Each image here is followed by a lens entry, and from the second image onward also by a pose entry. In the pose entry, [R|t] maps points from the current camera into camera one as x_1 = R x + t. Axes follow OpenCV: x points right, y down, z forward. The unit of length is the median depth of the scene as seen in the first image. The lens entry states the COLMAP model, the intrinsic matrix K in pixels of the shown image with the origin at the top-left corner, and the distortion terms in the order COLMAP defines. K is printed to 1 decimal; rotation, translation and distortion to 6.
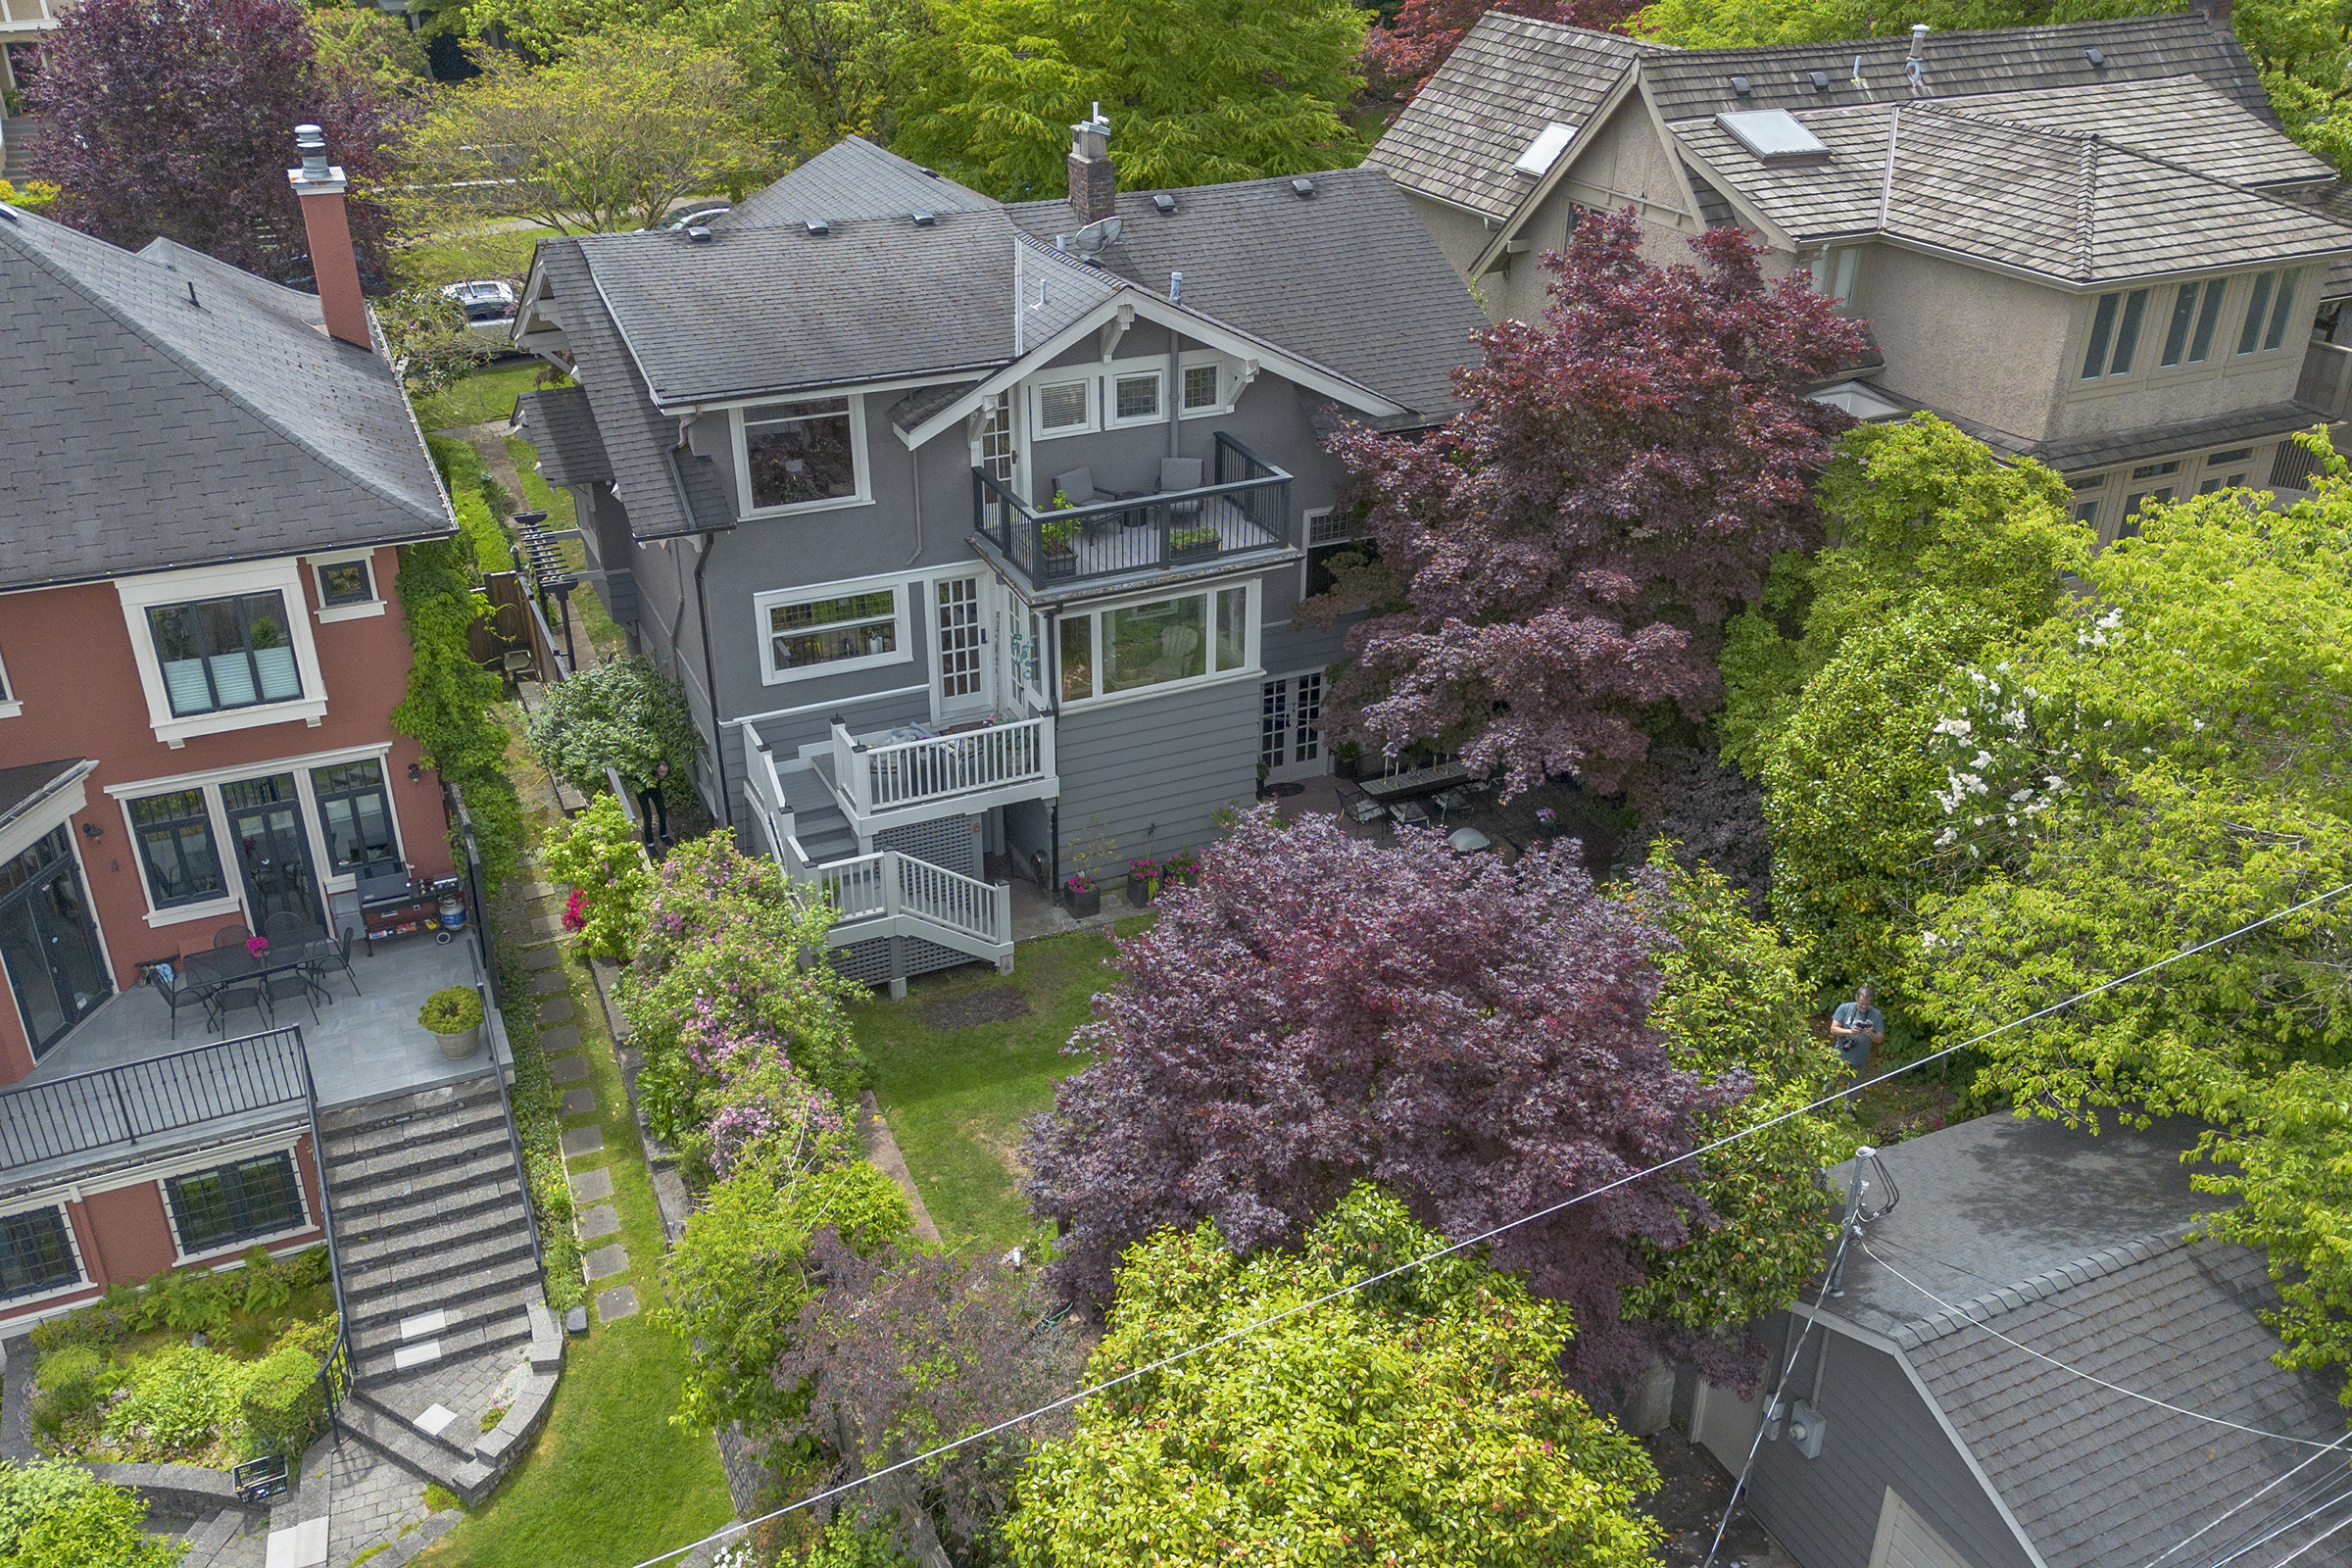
lens RADIAL K [[1973.6, 0, 1175.0], [0, 1973.6, 773.1], [0, 0, 1]] dist [0.075625, -0.066640]
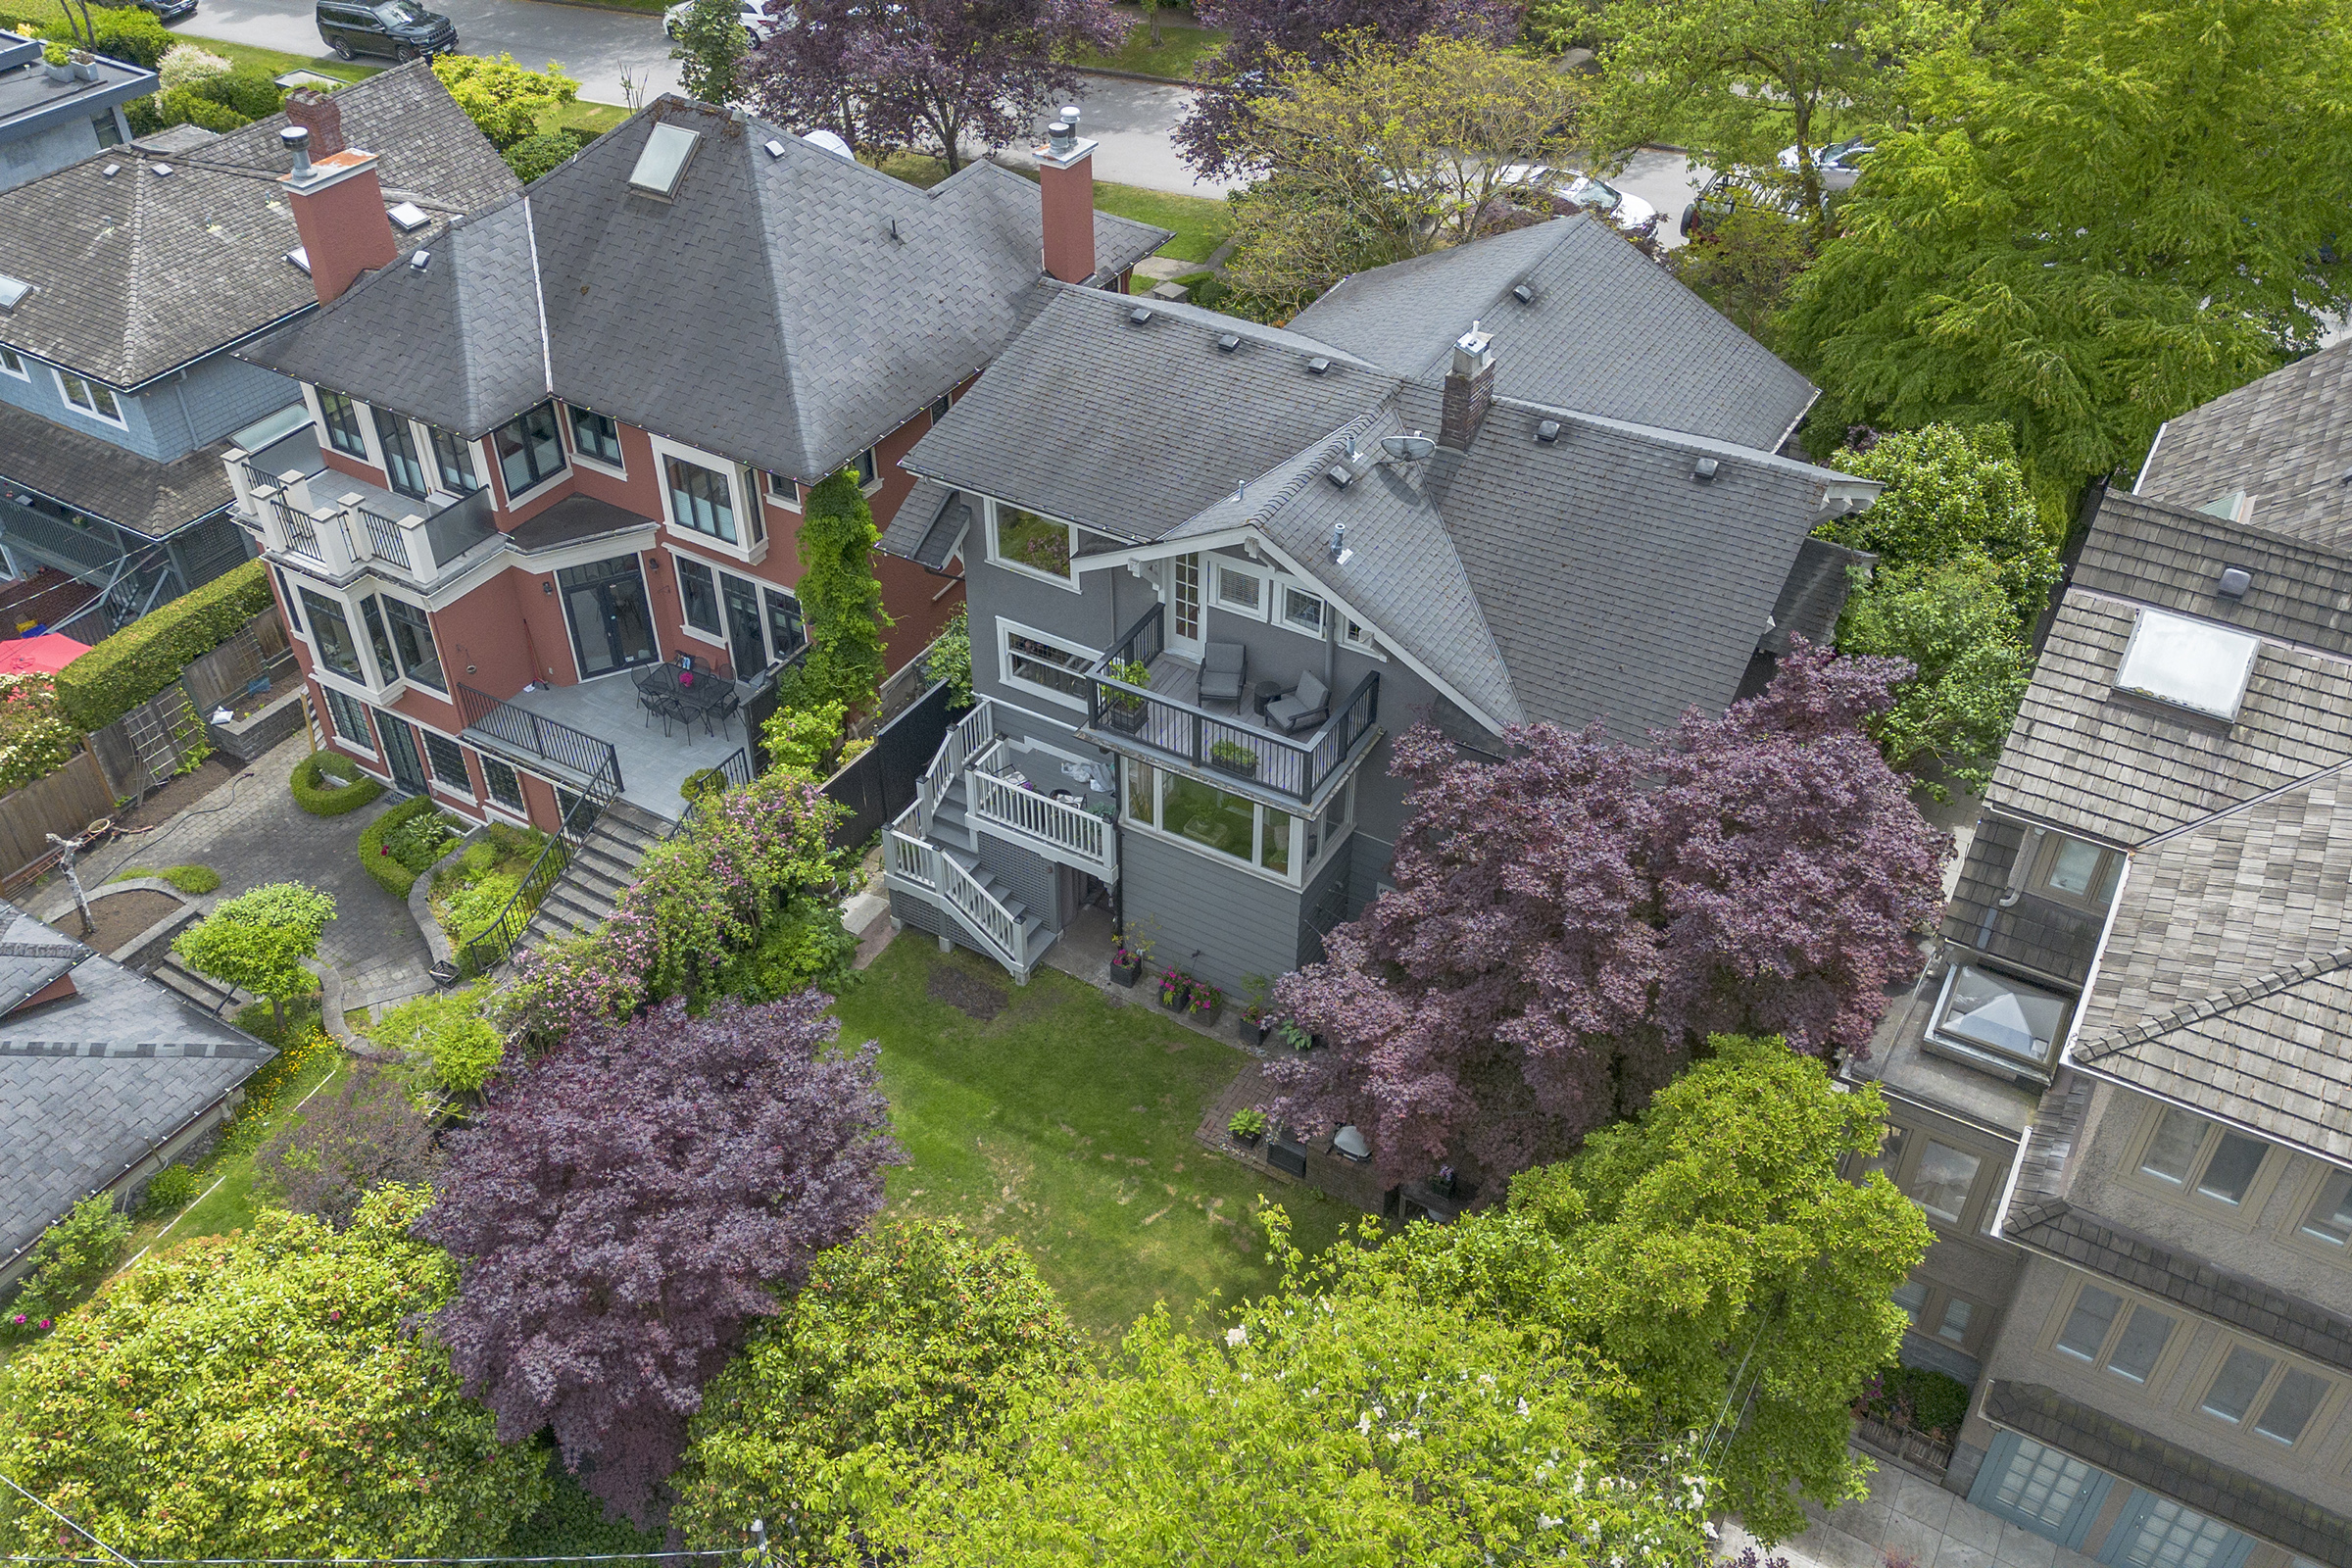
lens RADIAL K [[1973.6, 0, 1175.2], [0, 1973.6, 791.8], [0, 0, 1]] dist [0.075625, -0.066640]
pose [[0.571969, 0.516690, -0.637089, 0.687606], [-0.376619, 0.855392, 0.355615, -0.471957], [0.728704, 0.036539, 0.683854, 0.236799]]
